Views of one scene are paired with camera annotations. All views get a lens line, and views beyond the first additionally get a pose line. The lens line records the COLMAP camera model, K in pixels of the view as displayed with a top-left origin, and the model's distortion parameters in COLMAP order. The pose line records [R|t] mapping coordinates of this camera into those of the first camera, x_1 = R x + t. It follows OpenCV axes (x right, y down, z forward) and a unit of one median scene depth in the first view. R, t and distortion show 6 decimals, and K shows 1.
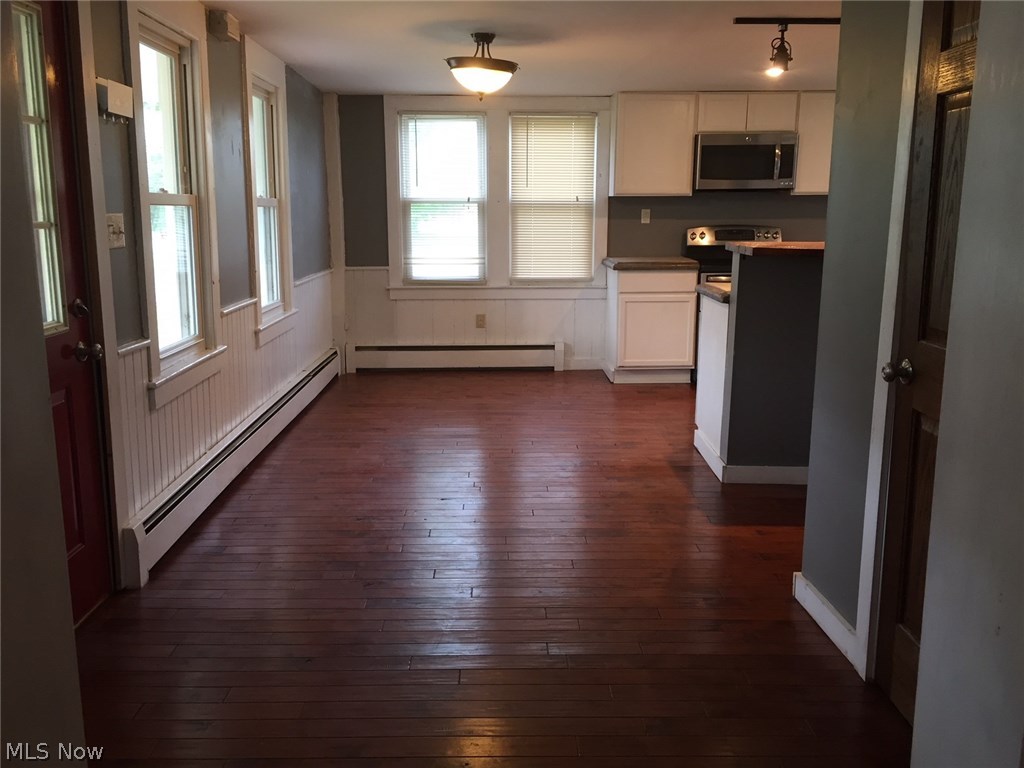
lens RADIAL K [[871.1, 0, 512.3], [0, 871.1, 378.5], [0, 0, 1]] dist [0.077448, -0.093751]
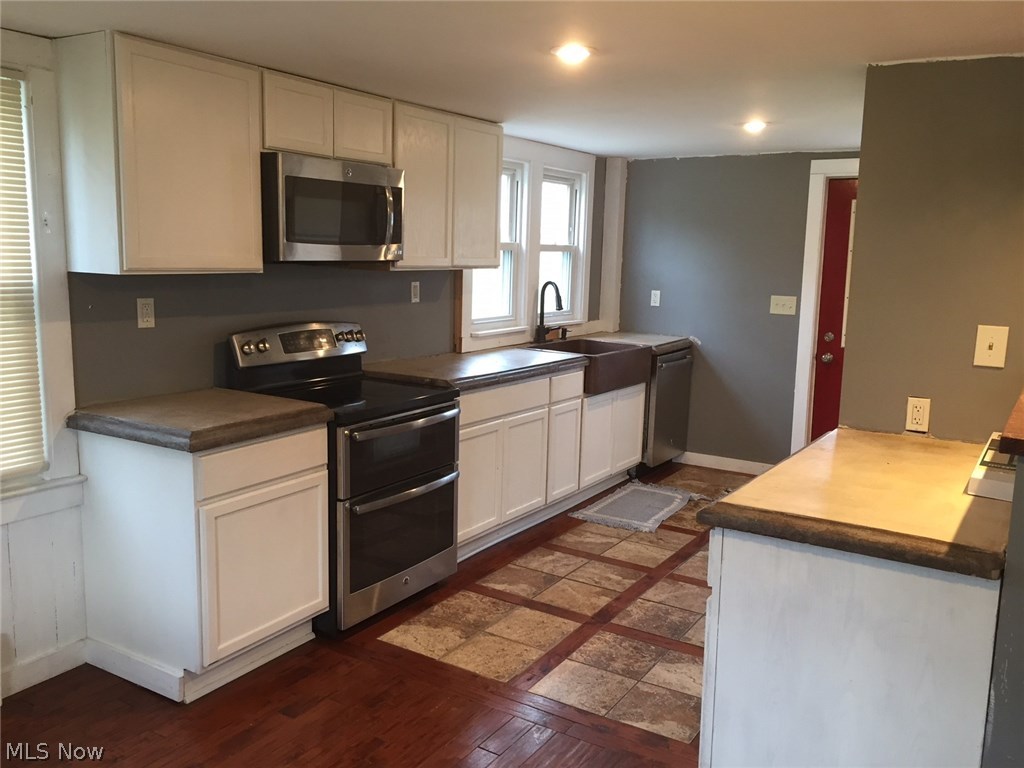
lens RADIAL K [[871.1, 0, 512.0], [0, 871.1, 384.2], [0, 0, 1]] dist [0.077448, -0.093751]
pose [[0.546568, -0.117847, 0.829081, -0.143019], [0.145272, 0.988381, 0.044721, -0.150167], [-0.824718, 0.095999, 0.557337, 0.620893]]
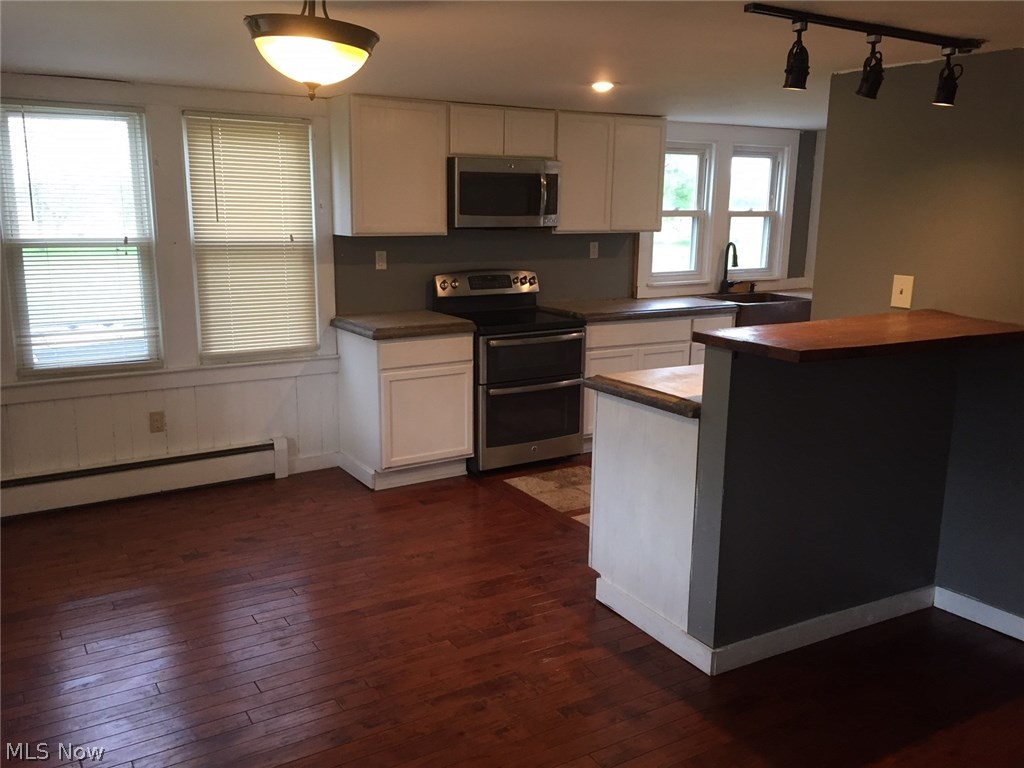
lens RADIAL K [[871.1, 0, 511.2], [0, 871.1, 379.5], [0, 0, 1]] dist [0.077448, -0.093751]
pose [[0.862029, -0.092390, 0.498367, -0.146025], [0.093240, 0.995372, 0.023250, -0.095879], [-0.498209, 0.026426, 0.866654, 0.310930]]
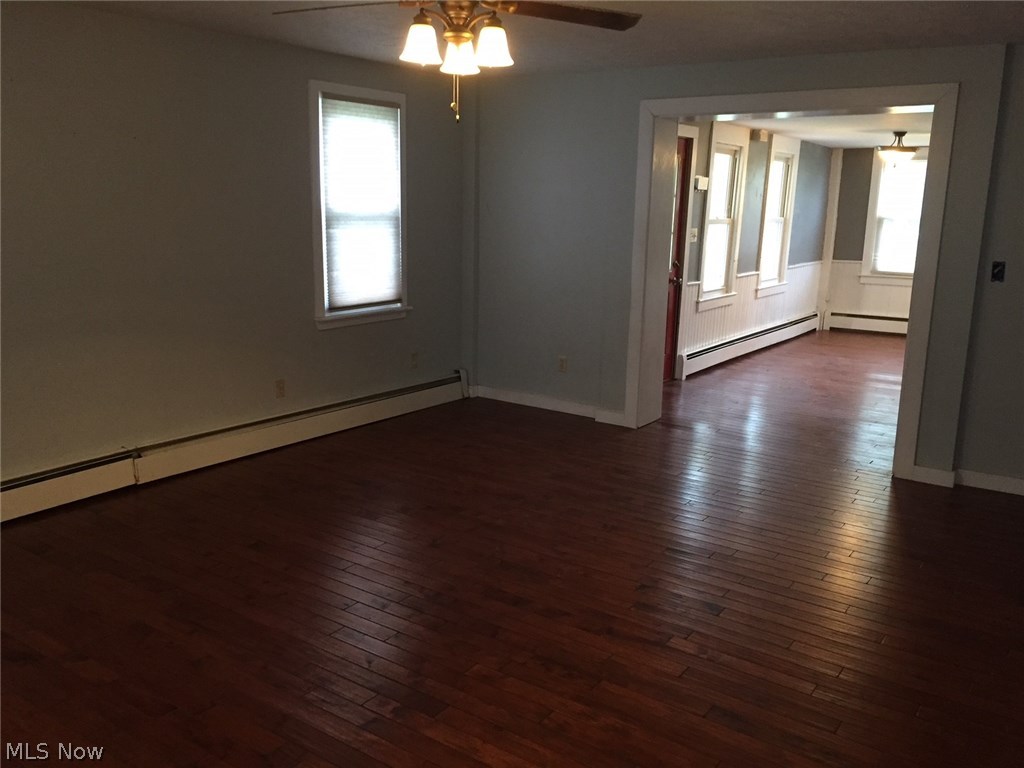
lens RADIAL K [[871.1, 0, 511.0], [0, 871.1, 384.8], [0, 0, 1]] dist [0.077448, -0.093751]
pose [[0.806848, 0.136441, -0.574787, 0.287728], [-0.131343, 0.990043, 0.050642, 0.090162], [0.575973, 0.034634, 0.816734, -0.611030]]
